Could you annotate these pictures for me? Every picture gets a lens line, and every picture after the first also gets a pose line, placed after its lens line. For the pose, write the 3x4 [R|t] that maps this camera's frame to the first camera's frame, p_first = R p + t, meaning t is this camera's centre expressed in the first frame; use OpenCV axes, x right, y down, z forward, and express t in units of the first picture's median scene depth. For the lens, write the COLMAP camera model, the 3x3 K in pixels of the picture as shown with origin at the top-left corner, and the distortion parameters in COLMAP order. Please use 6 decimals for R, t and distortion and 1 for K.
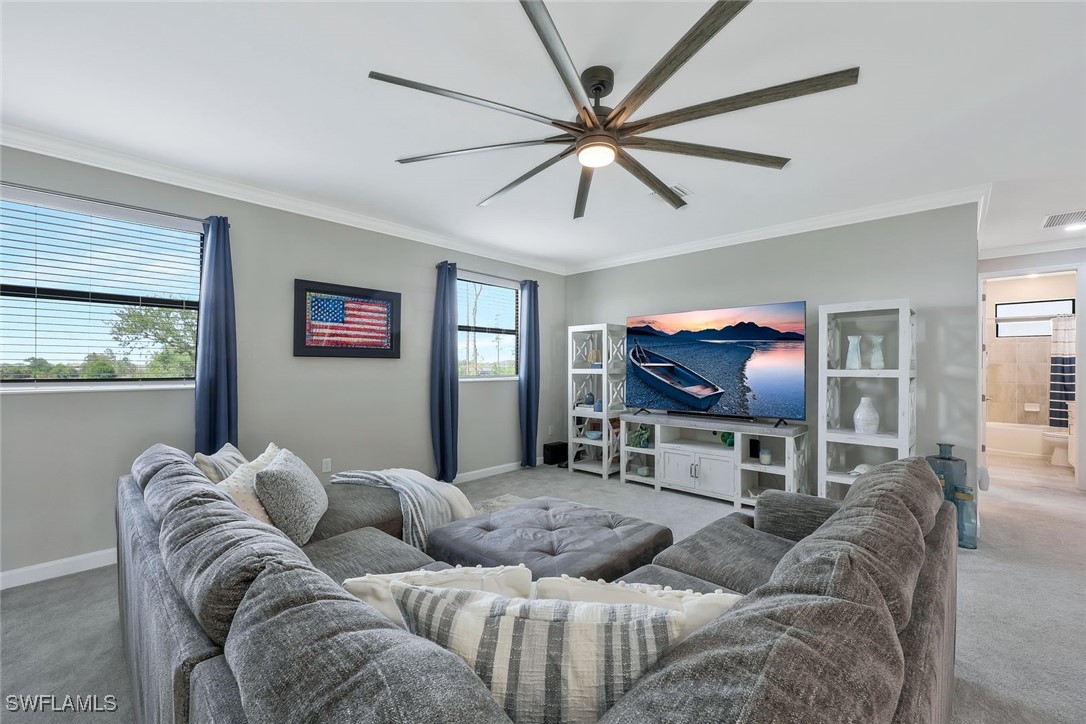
lens RADIAL K [[454.9, 0, 541.6], [0, 454.9, 364.5], [0, 0, 1]] dist [0.000465, -0.000112]
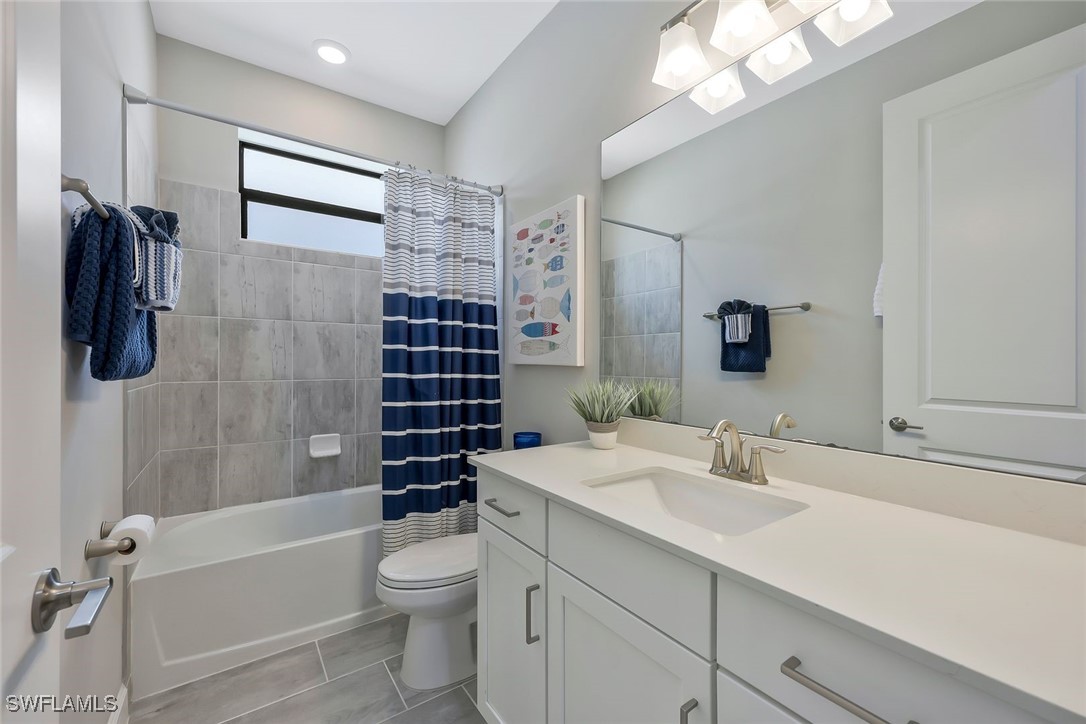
lens RADIAL K [[454.9, 0, 541.6], [0, 454.9, 364.5], [0, 0, 1]] dist [0.000465, -0.000112]
pose [[0.233274, -0.005127, 0.972397, 0.765236], [-0.006576, 0.999955, 0.006849, 0.026869], [-0.972389, -0.007992, 0.233230, 0.747763]]
